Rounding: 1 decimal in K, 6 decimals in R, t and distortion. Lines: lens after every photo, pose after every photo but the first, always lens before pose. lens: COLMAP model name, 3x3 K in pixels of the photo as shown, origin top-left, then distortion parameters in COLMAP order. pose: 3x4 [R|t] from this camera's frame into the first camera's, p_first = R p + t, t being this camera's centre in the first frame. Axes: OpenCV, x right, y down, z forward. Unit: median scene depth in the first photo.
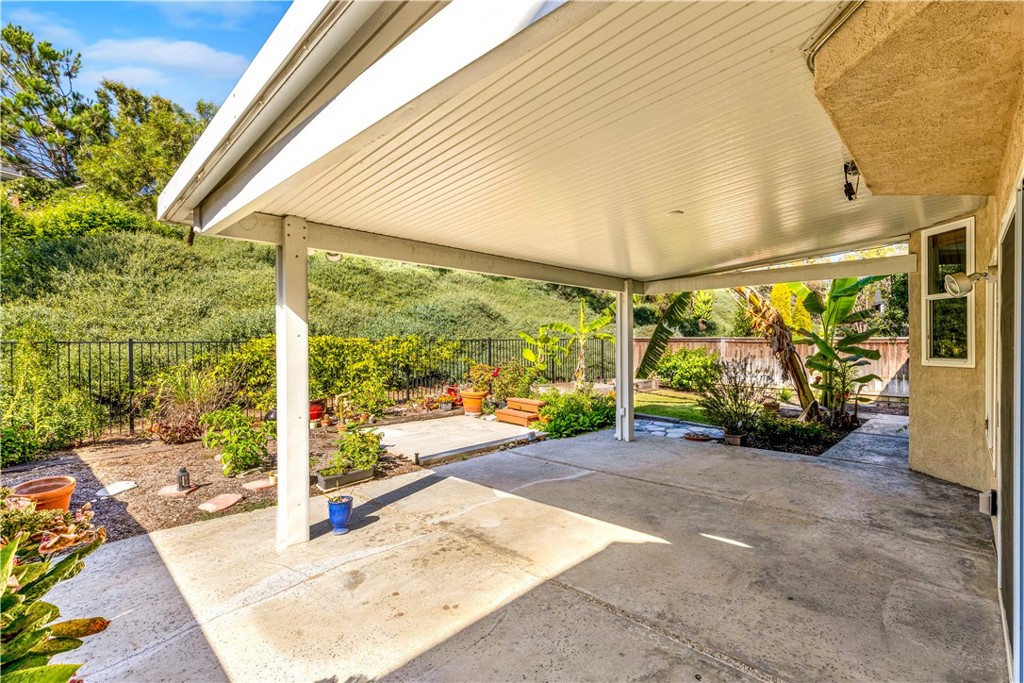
lens RADIAL K [[477.0, 0, 512.0], [0, 477.0, 341.5], [0, 0, 1]] dist [0.019942, -0.018661]
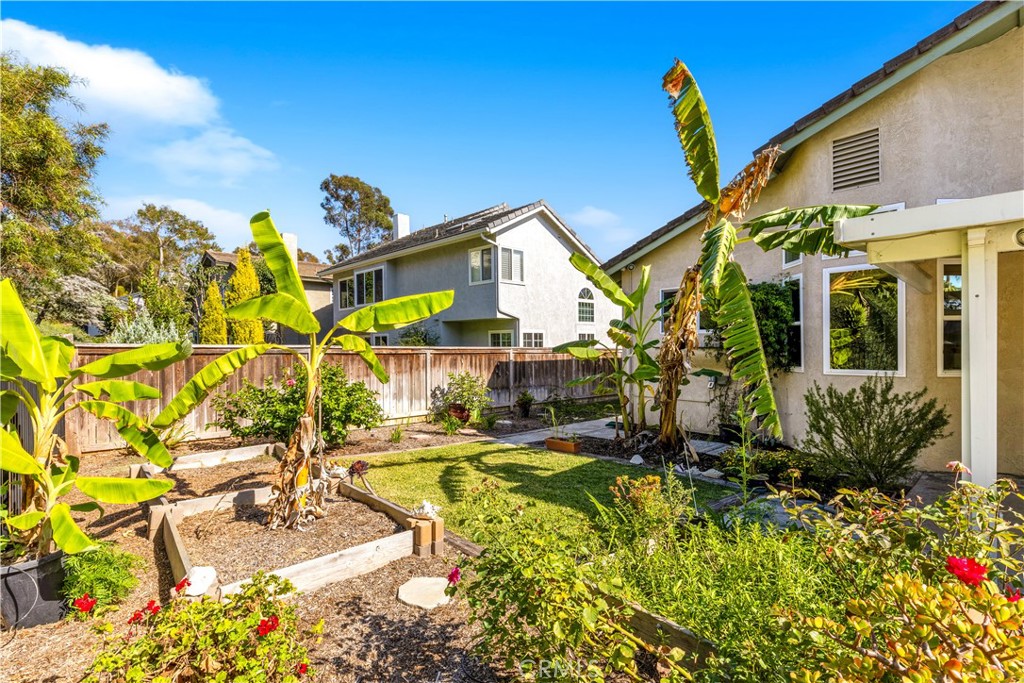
lens RADIAL K [[471.4, 0, 506.4], [0, 471.4, 345.3], [0, 0, 1]] dist [-0.003328, 0.000008]
pose [[0.063726, 0.001423, 0.997966, -0.130082], [0.000139, 0.999999, -0.001435, -0.009136], [-0.997967, 0.000231, 0.063726, 0.794416]]
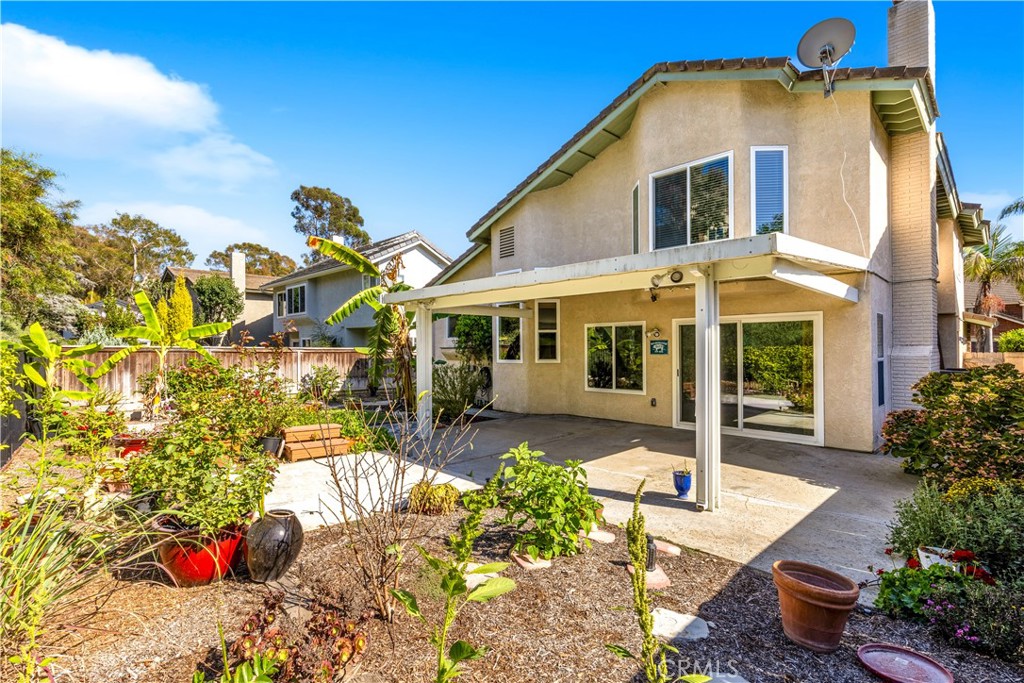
lens RADIAL K [[477.0, 0, 512.0], [0, 477.0, 341.5], [0, 0, 1]] dist [0.019942, -0.018661]
pose [[0.036693, 0.014436, 0.999222, -0.506316], [0.000321, 0.999895, -0.014458, -0.005902], [-0.999327, 0.000851, 0.036685, 0.418476]]
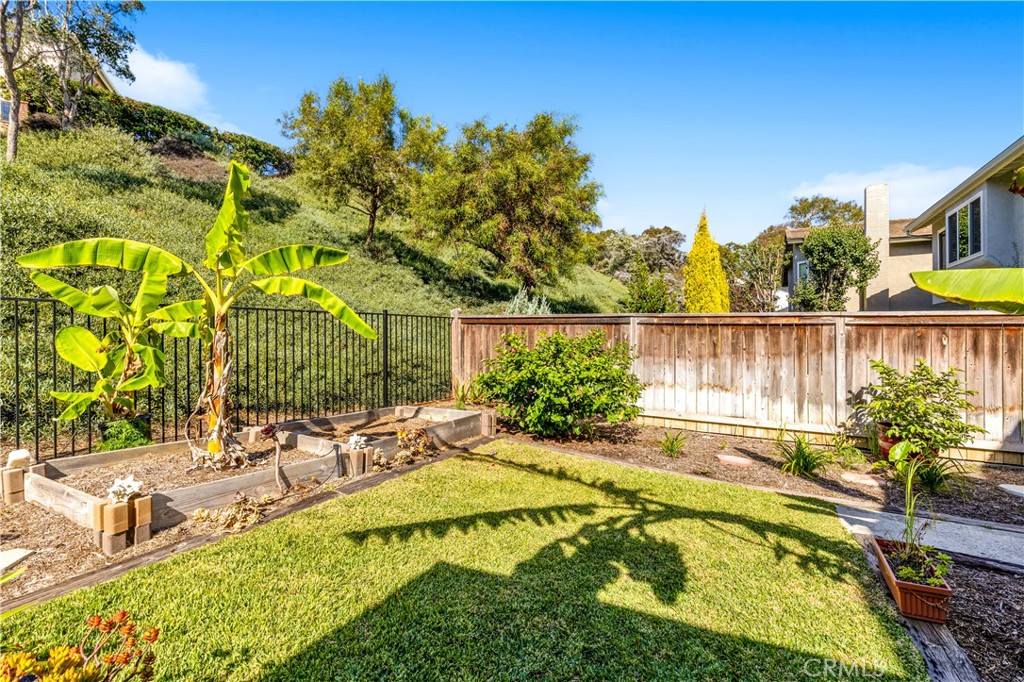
lens RADIAL K [[477.0, 0, 512.0], [0, 477.0, 341.0], [0, 0, 1]] dist [0.019942, -0.018661]
pose [[0.969318, 0.005647, 0.245745, 0.229541], [-0.007922, 0.999934, 0.008271, 0.016438], [-0.245682, -0.009964, 0.969299, 0.628899]]
